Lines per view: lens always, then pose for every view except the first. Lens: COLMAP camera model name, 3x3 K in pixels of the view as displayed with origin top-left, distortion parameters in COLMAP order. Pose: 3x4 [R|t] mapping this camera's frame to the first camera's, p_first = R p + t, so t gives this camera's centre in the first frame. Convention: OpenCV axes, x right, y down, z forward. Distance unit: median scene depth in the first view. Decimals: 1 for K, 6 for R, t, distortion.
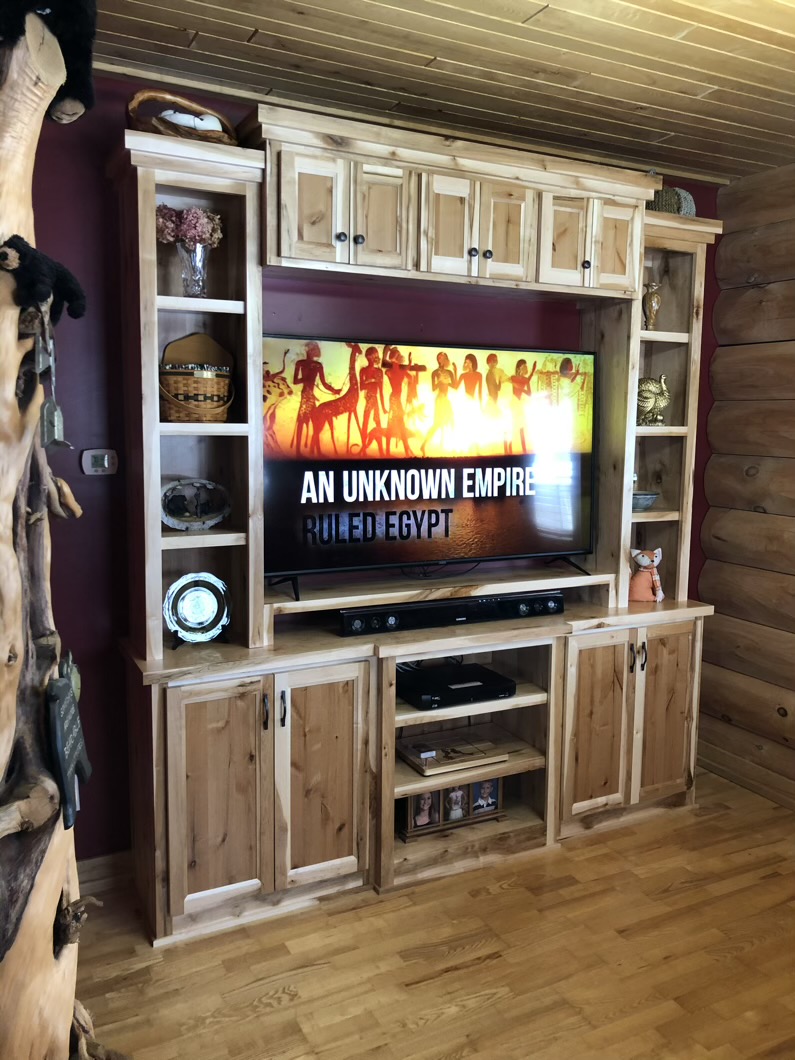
lens RADIAL K [[866.8, 0, 397.5], [0, 866.8, 530.0], [0, 0, 1]] dist [0.041363, -0.001805]
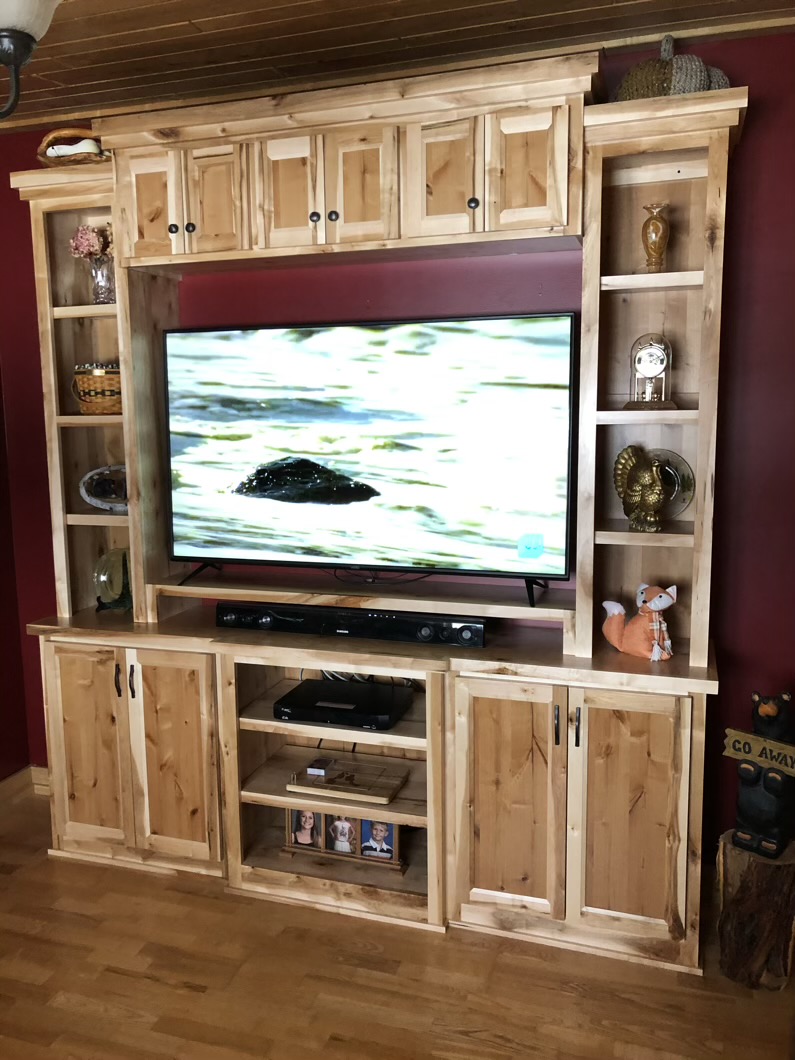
lens RADIAL K [[885.9, 0, 397.5], [0, 885.9, 530.0], [0, 0, 1]] dist [-0.000880, 0.085579]
pose [[0.701474, 0.082327, -0.707924, 0.800356], [-0.068039, 0.996505, 0.048469, -0.052382], [0.709440, 0.014167, 0.704623, 0.427587]]
